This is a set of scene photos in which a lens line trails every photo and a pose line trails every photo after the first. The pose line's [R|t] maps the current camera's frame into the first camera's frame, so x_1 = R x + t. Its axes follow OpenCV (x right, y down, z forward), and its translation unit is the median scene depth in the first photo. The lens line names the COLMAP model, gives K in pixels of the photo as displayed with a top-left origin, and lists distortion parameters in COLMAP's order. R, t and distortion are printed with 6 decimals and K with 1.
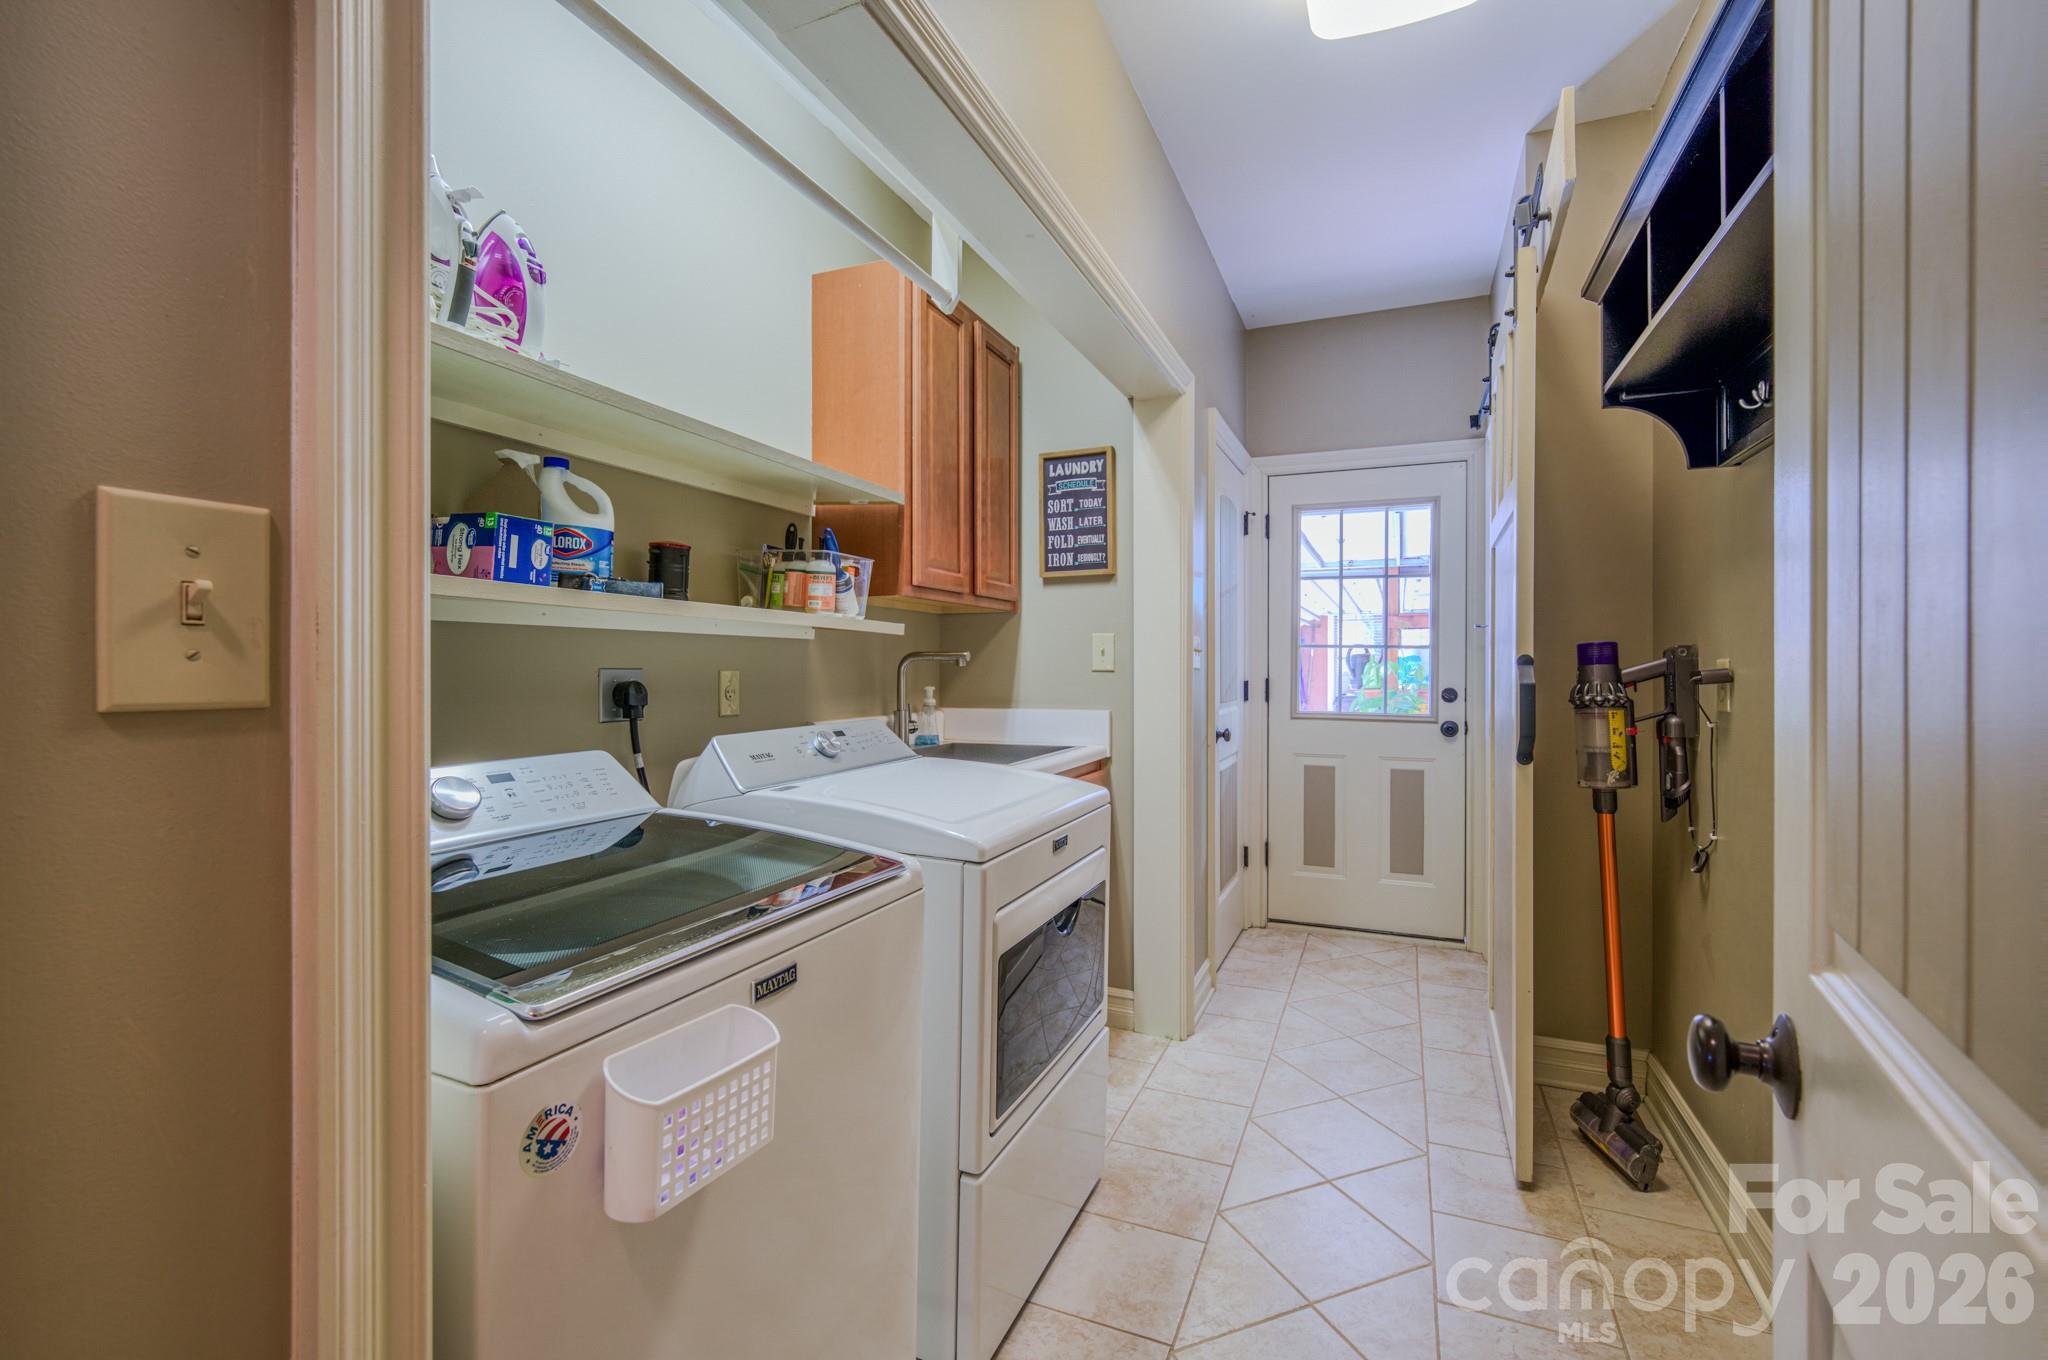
lens RADIAL K [[894.3, 0, 1024.0], [0, 894.3, 680.0], [0, 0, 1]] dist [0.000021, -0.000002]
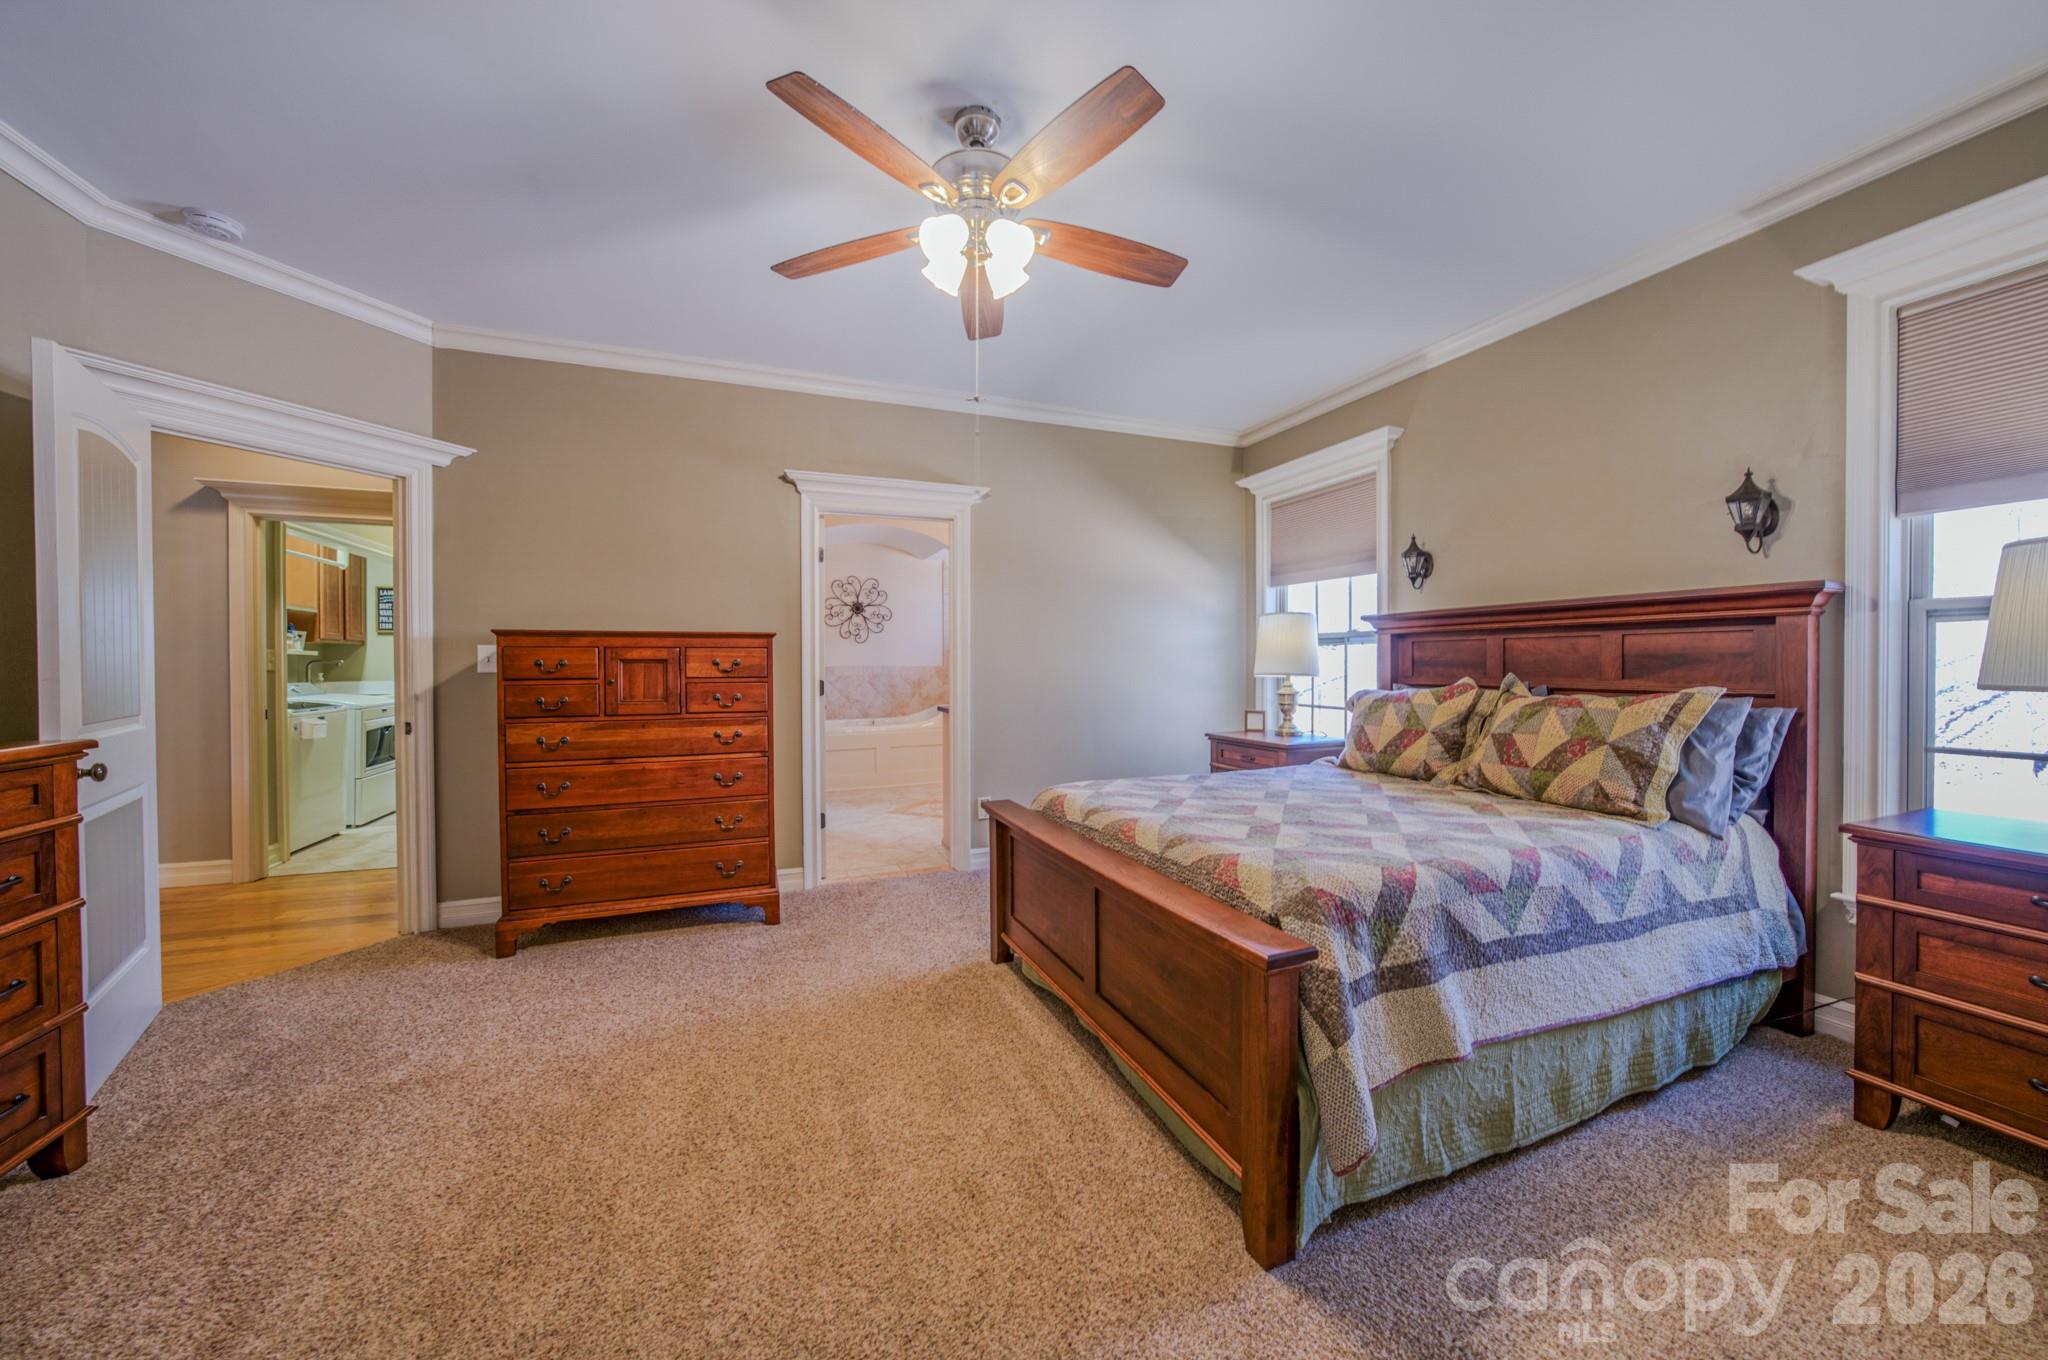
lens RADIAL K [[710.0, 0, 1030.9], [0, 710.0, 675.2], [0, 0, 1]] dist [-0.022782, 0.004219]
pose [[0.714735, -0.012824, 0.699277, -0.056004], [0.011737, 0.999911, 0.006341, 0.032248], [-0.699296, 0.003676, 0.714822, -2.415952]]
